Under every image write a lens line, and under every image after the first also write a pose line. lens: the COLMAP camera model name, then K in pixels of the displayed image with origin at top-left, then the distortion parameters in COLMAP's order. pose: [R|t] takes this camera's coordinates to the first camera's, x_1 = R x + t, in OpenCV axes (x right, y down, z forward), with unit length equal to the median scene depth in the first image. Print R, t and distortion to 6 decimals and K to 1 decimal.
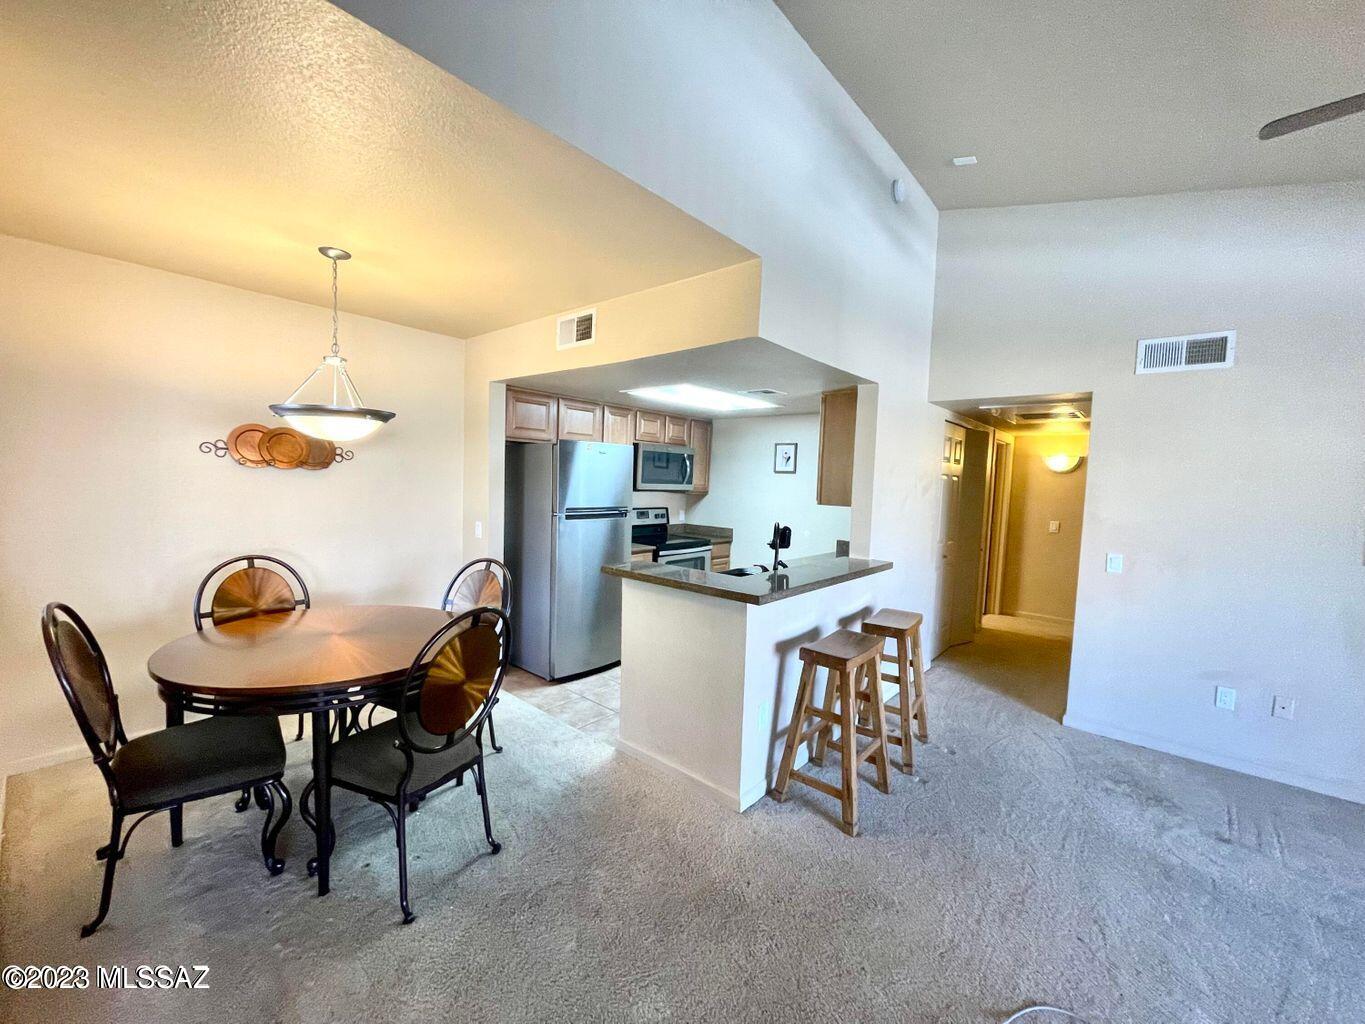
lens RADIAL K [[547.3, 0, 676.3], [0, 547.3, 522.6], [0, 0, 1]] dist [0.000539, 0.000026]
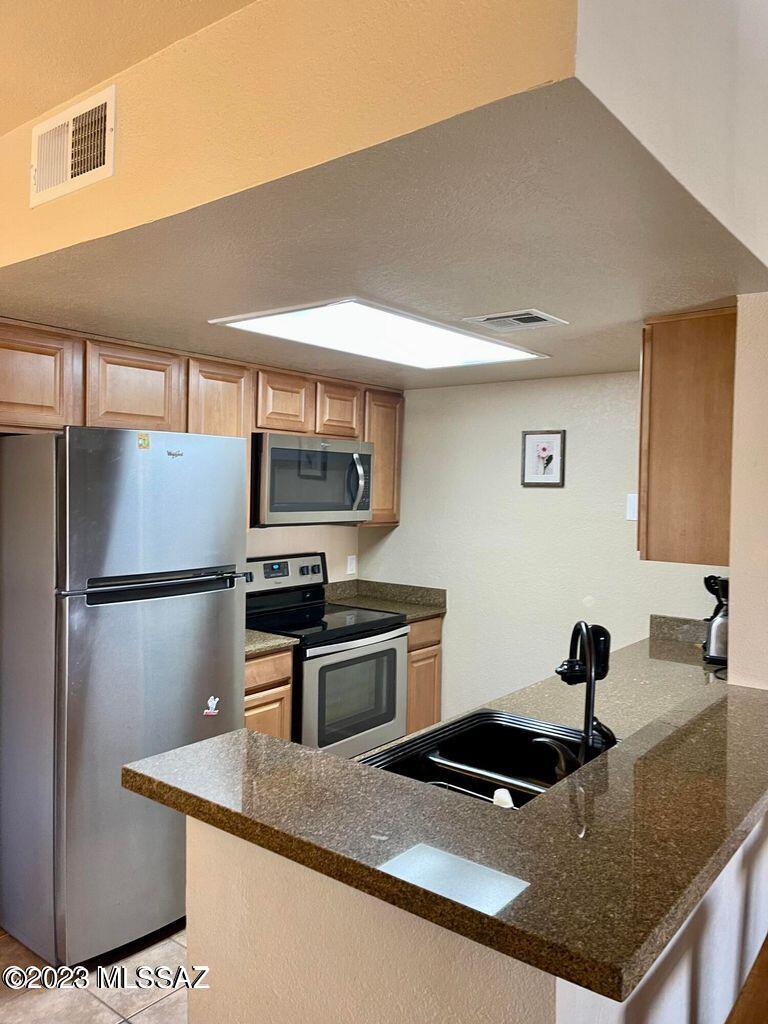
lens RADIAL K [[777.4, 0, 384.0], [0, 777.4, 512.0], [0, 0, 1]] dist [-0.001214, -0.000361]
pose [[0.998730, -0.016922, 0.047464, 0.008006], [0.019163, 0.998703, -0.047165, -0.033940], [-0.046605, 0.048014, 0.997759, 0.259869]]
